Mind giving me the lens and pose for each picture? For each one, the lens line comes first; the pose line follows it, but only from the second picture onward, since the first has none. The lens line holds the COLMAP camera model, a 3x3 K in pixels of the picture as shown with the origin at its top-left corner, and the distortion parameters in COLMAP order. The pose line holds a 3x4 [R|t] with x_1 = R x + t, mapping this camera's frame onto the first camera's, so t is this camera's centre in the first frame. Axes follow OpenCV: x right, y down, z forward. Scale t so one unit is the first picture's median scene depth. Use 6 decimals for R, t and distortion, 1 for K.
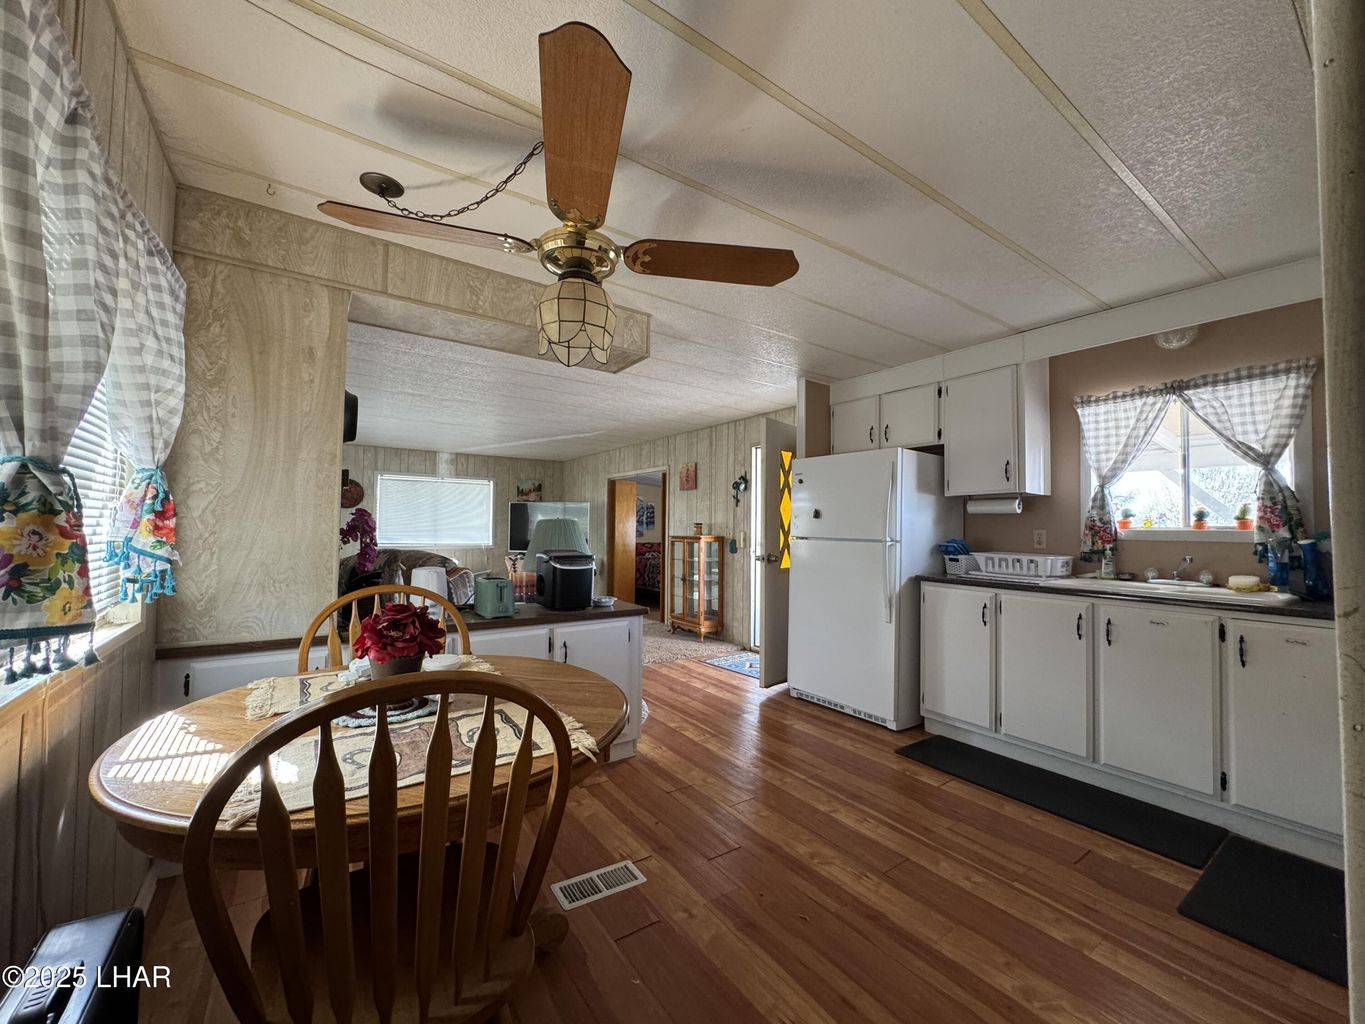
lens RADIAL K [[546.4, 0, 681.0], [0, 546.4, 511.8], [0, 0, 1]] dist [-0.000780, 0.000058]
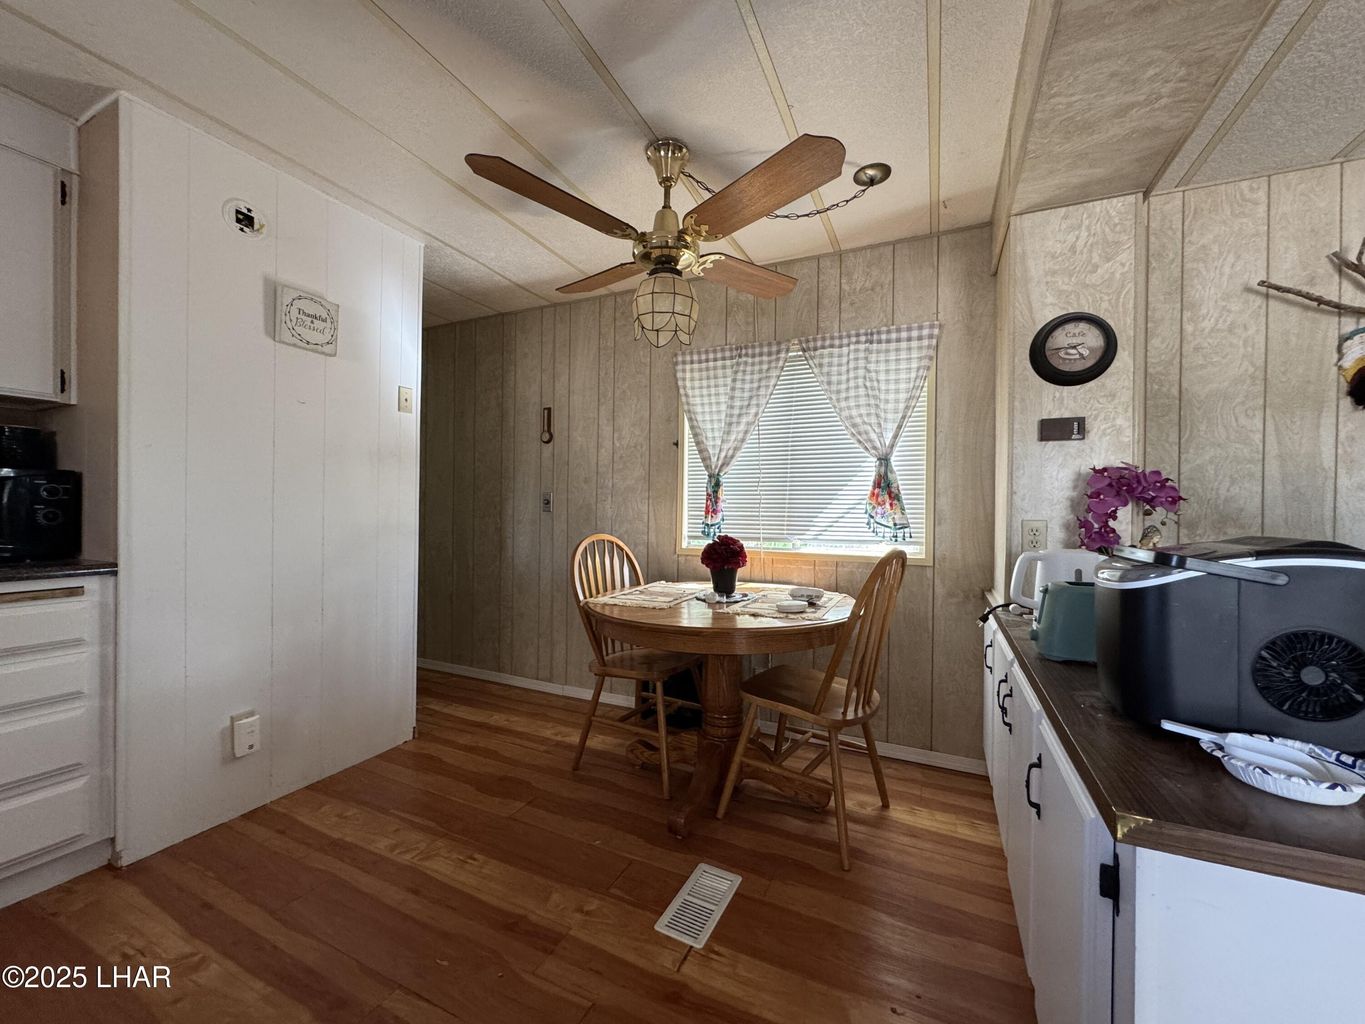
lens RADIAL K [[546.4, 0, 681.0], [0, 546.4, 511.8], [0, 0, 1]] dist [-0.000780, 0.000058]
pose [[-0.868418, -0.020501, -0.495409, 0.201527], [-0.007618, 0.999579, -0.028010, 0.069685], [0.495775, -0.020551, -0.868208, 1.140741]]
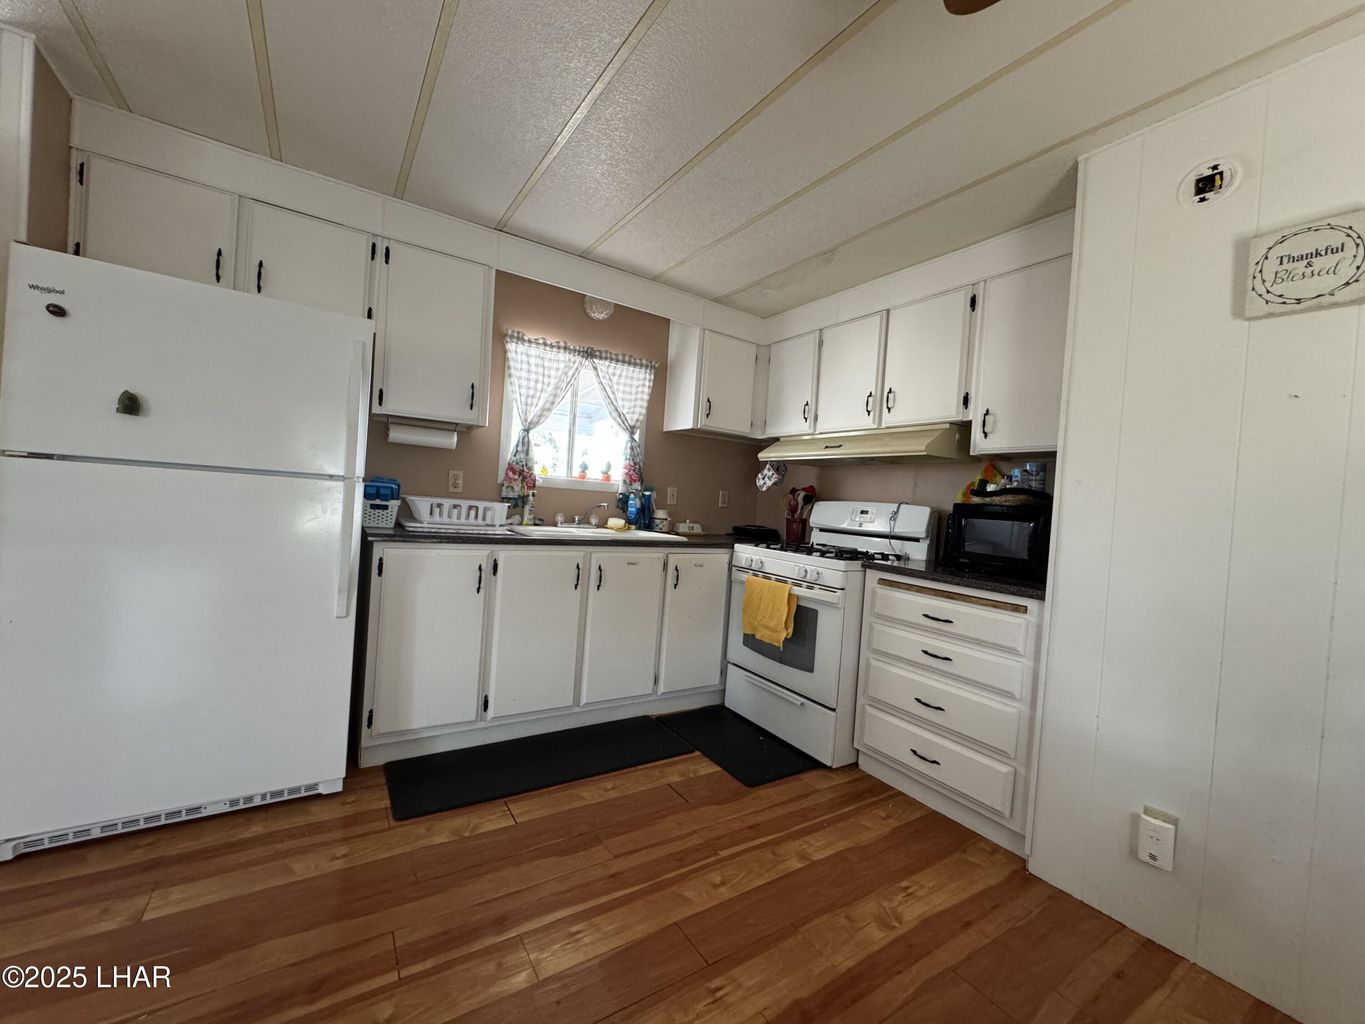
lens RADIAL K [[546.4, 0, 681.0], [0, 546.4, 511.8], [0, 0, 1]] dist [-0.000780, 0.000058]
pose [[0.033607, -0.029492, 0.999000, -0.220411], [-0.099457, 0.994504, 0.032705, 0.041611], [-0.994474, -0.100457, 0.030489, 0.743499]]
